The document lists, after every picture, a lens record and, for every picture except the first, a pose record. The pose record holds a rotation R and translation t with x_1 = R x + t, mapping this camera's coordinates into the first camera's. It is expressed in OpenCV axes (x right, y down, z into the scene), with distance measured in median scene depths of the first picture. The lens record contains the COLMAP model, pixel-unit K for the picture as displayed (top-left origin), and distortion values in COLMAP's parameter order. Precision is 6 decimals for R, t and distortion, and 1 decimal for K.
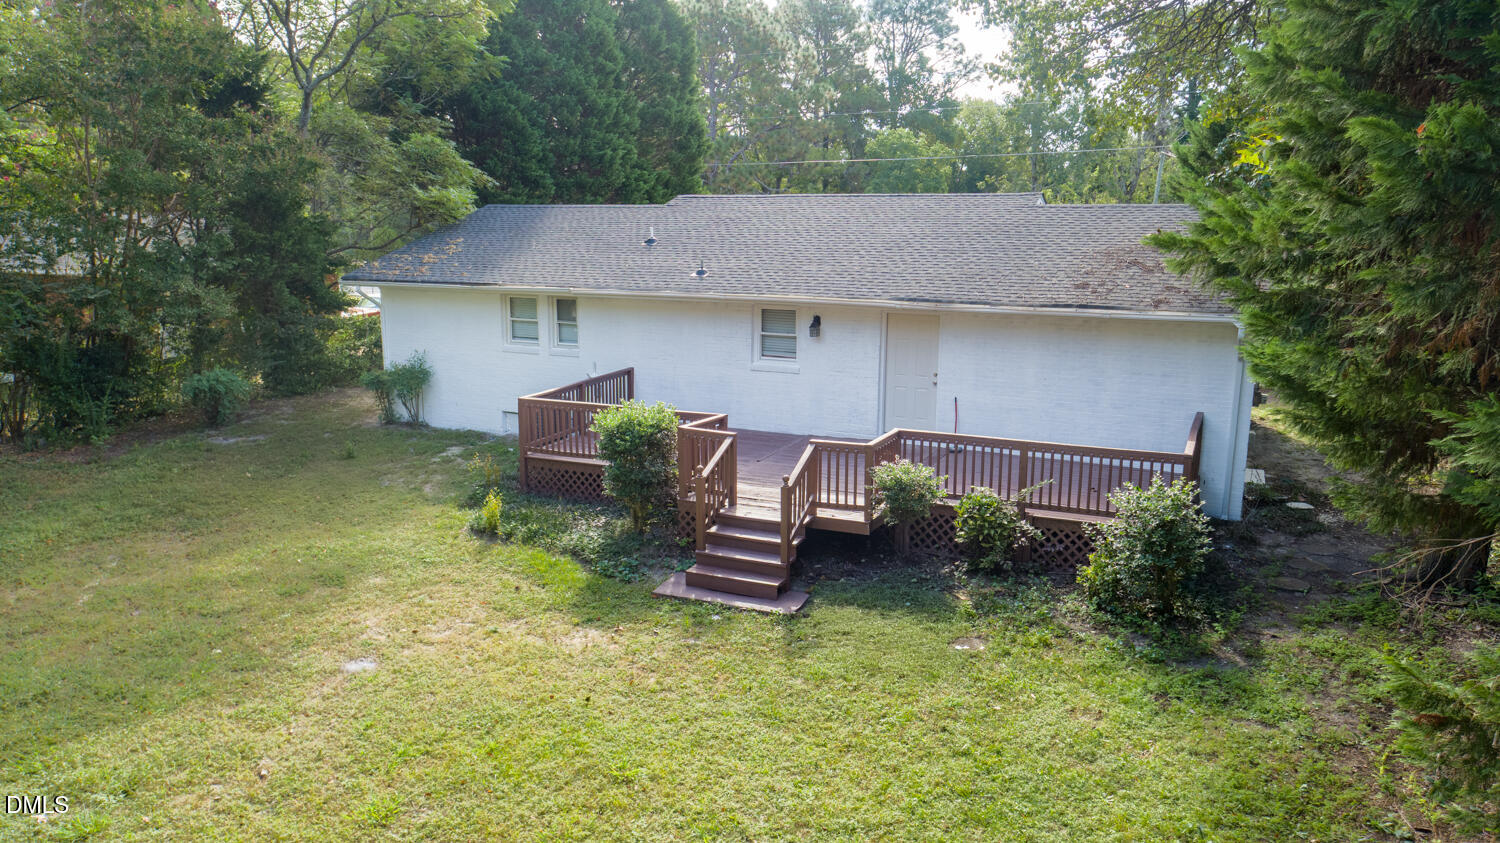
lens RADIAL K [[1008.0, 0, 750.0], [0, 1008.0, 421.5], [0, 0, 1]] dist [-0.000652, -0.000518]
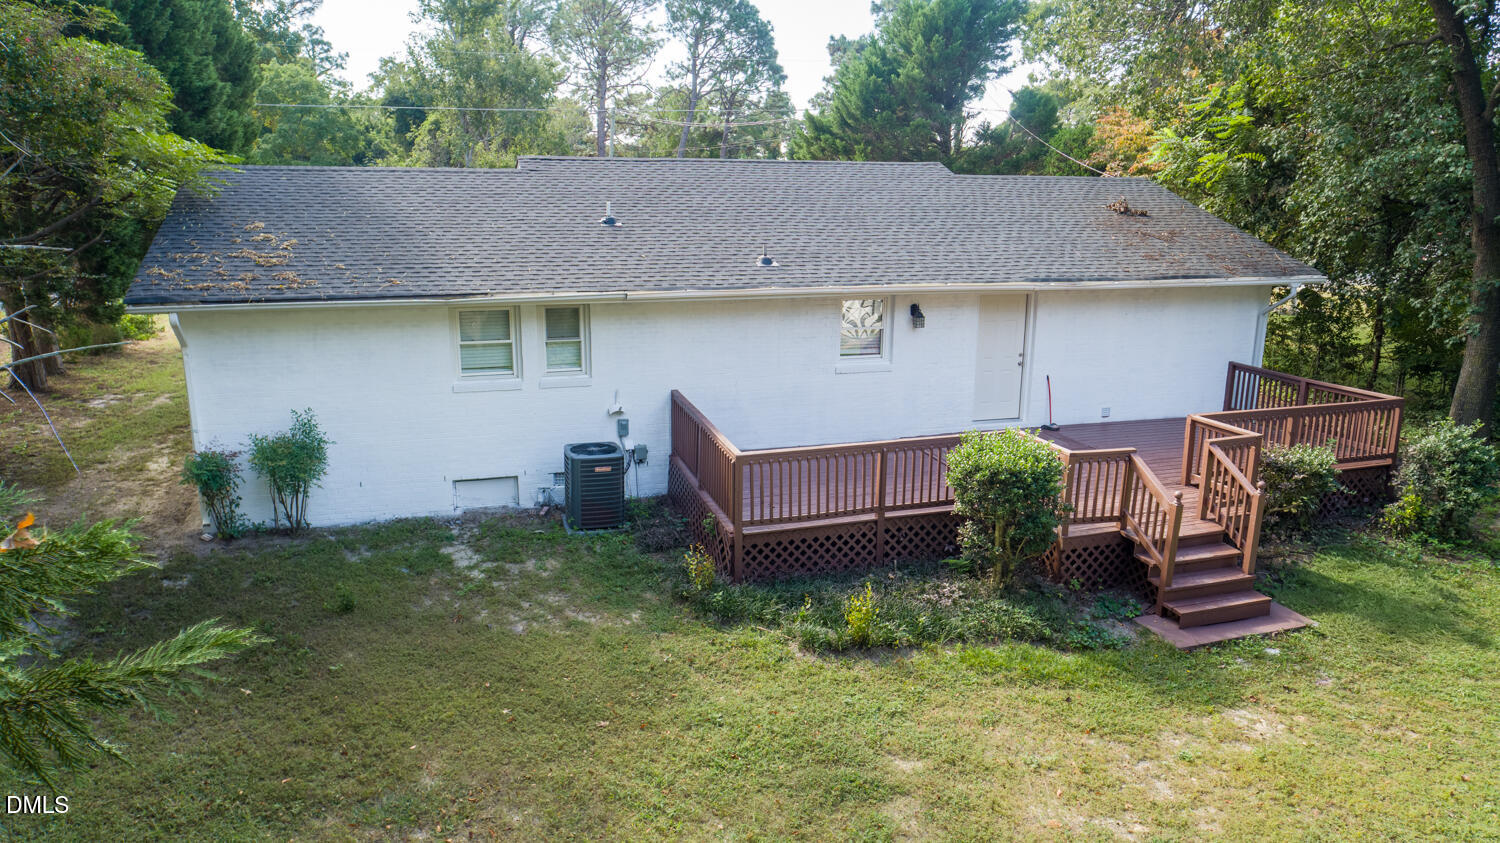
lens RADIAL K [[1013.5, 0, 750.4], [0, 1013.5, 415.2], [0, 0, 1]] dist [0.000198, -0.001377]
pose [[0.727863, -0.154230, 0.668153, -0.752546], [0.126079, 0.987867, 0.090684, -0.123902], [-0.674032, 0.018234, 0.738477, 0.507154]]
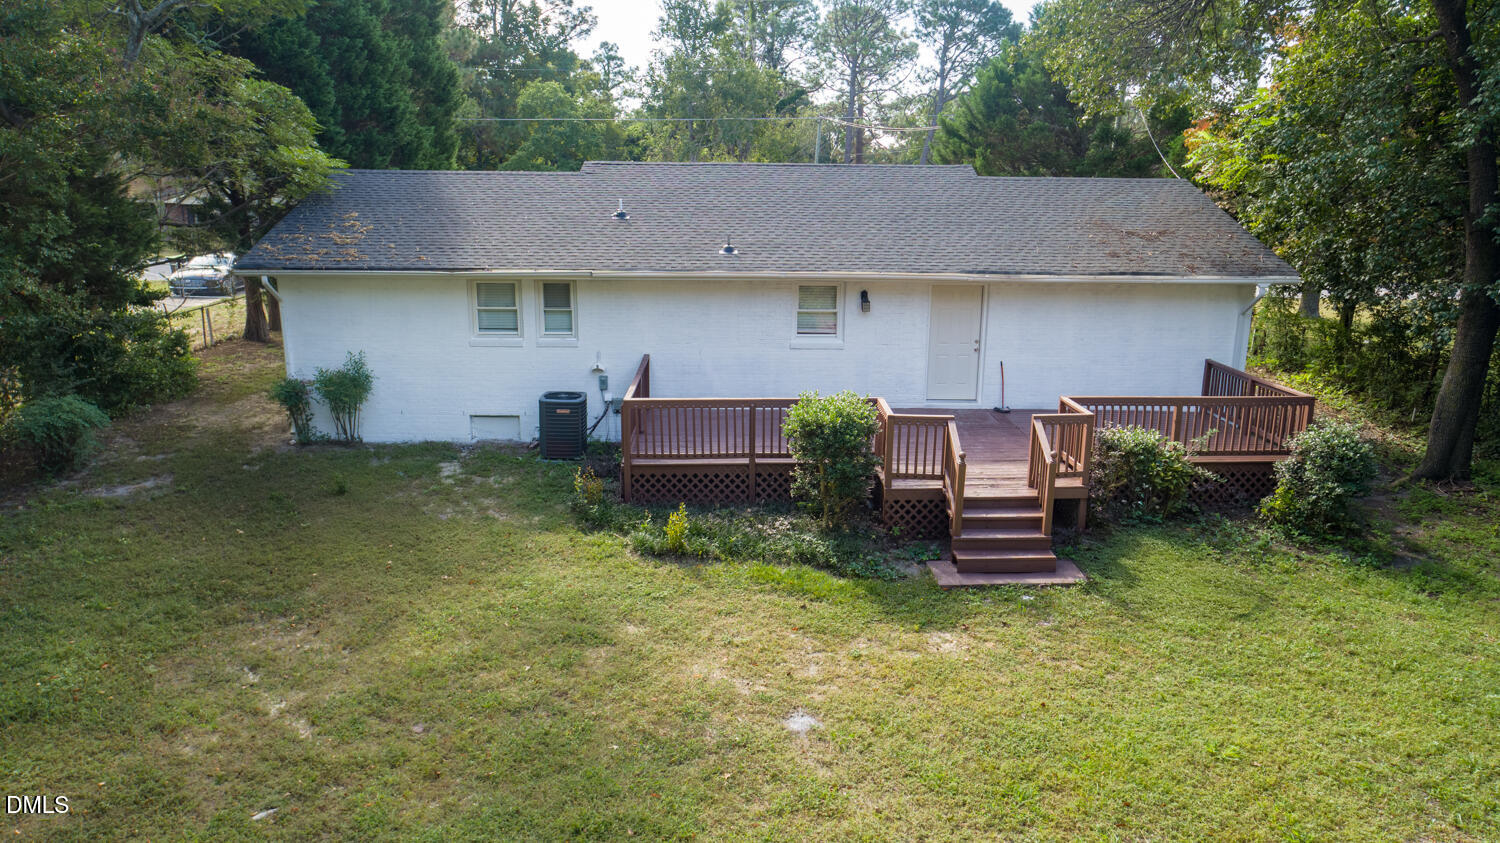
lens RADIAL K [[1013.5, 0, 750.4], [0, 1013.5, 415.2], [0, 0, 1]] dist [0.000198, -0.001377]
pose [[0.892862, -0.099544, 0.439191, -0.567279], [0.082129, 0.994901, 0.058533, -0.057492], [-0.442779, -0.016191, 0.896485, 0.164543]]
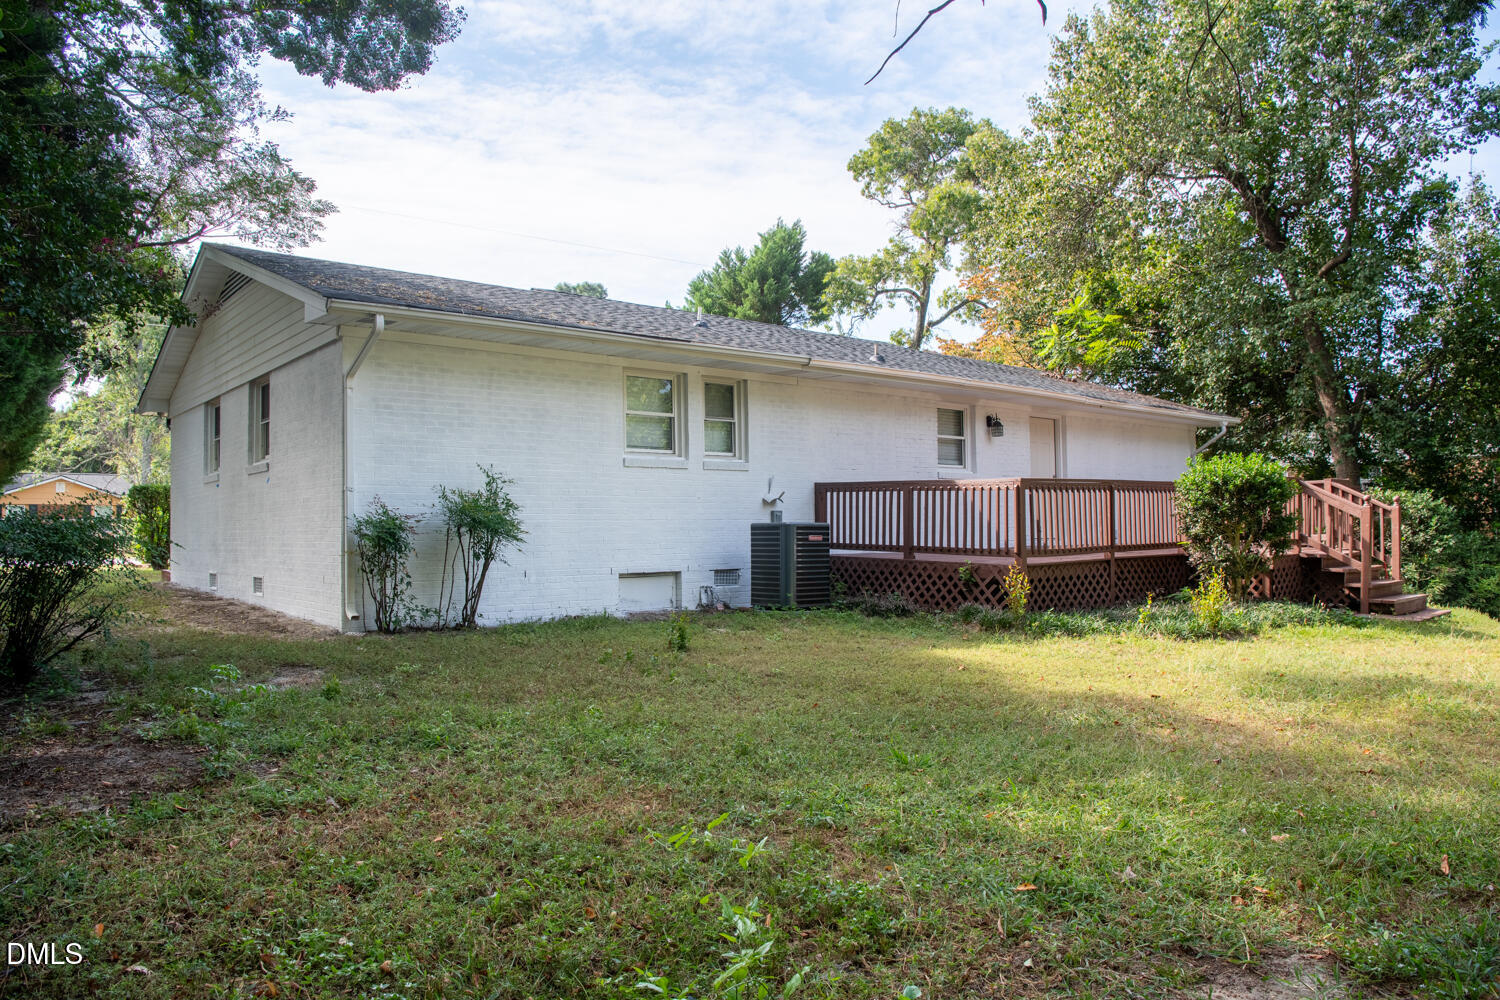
lens RADIAL K [[1039.9, 0, 750.0], [0, 1039.9, 500.0], [0, 0, 1]] dist [-0.047662, -0.001522]
pose [[0.405239, 0.019783, 0.913997, -1.024454], [0.190172, 0.976072, -0.105443, 0.033183], [-0.894212, 0.216547, 0.391780, 0.968487]]
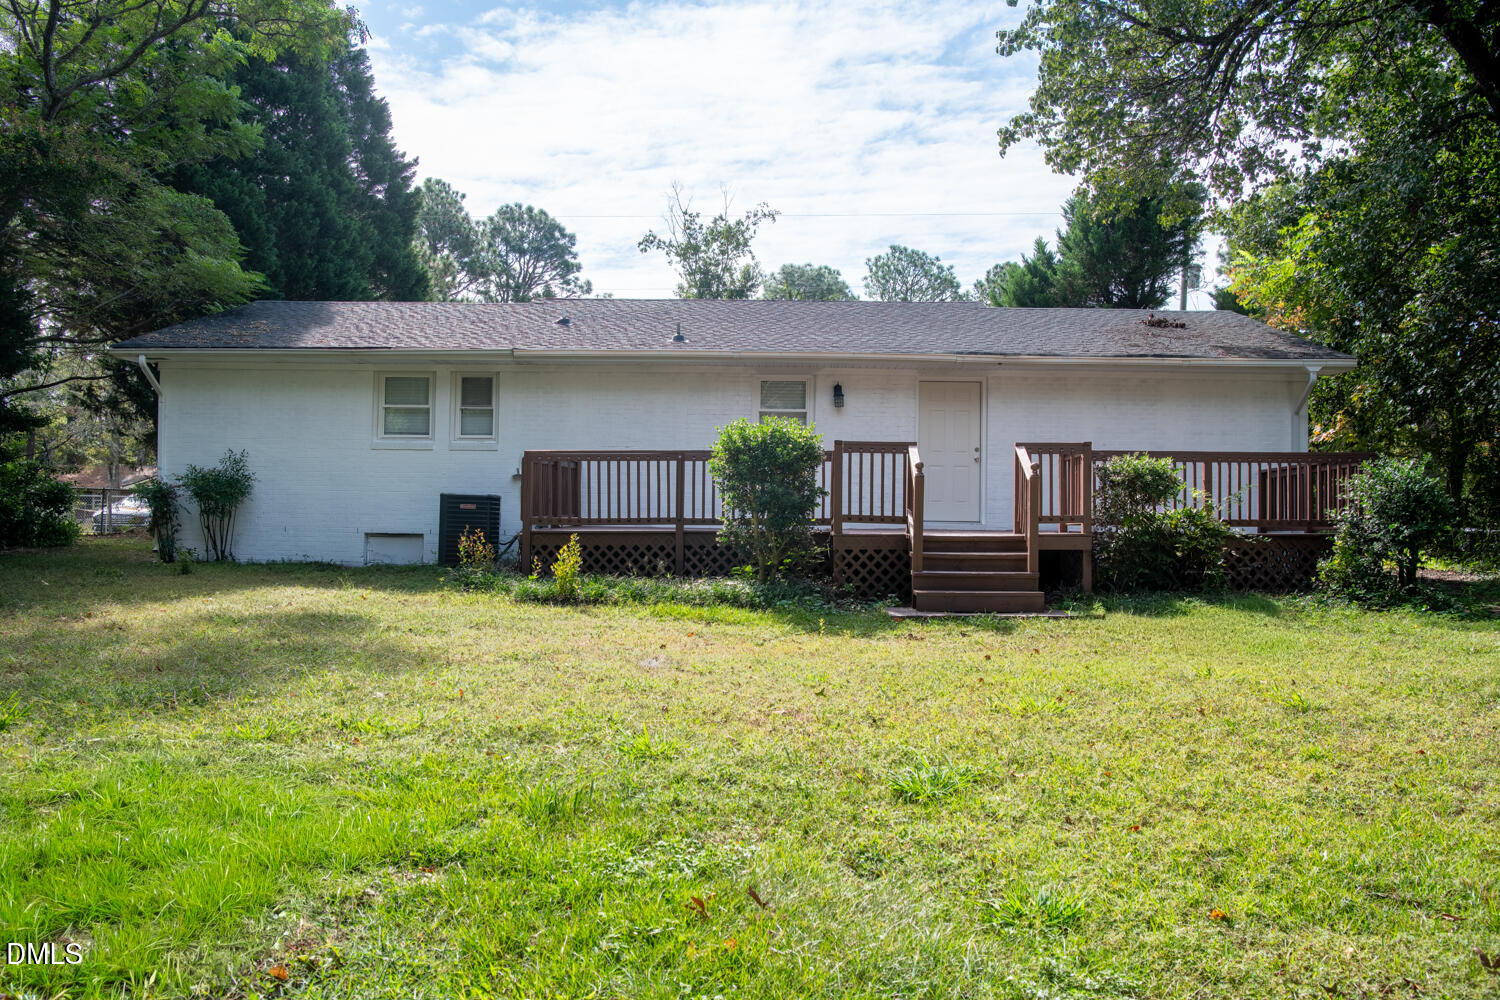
lens RADIAL K [[1193.5, 0, 756.9], [0, 1193.5, 506.7], [0, 0, 1]] dist [-0.022332, -0.001531]
pose [[0.910823, 0.017460, 0.412427, -0.469898], [0.070054, 0.978075, -0.196118, 0.215701], [-0.406809, 0.207521, 0.889630, 0.182815]]
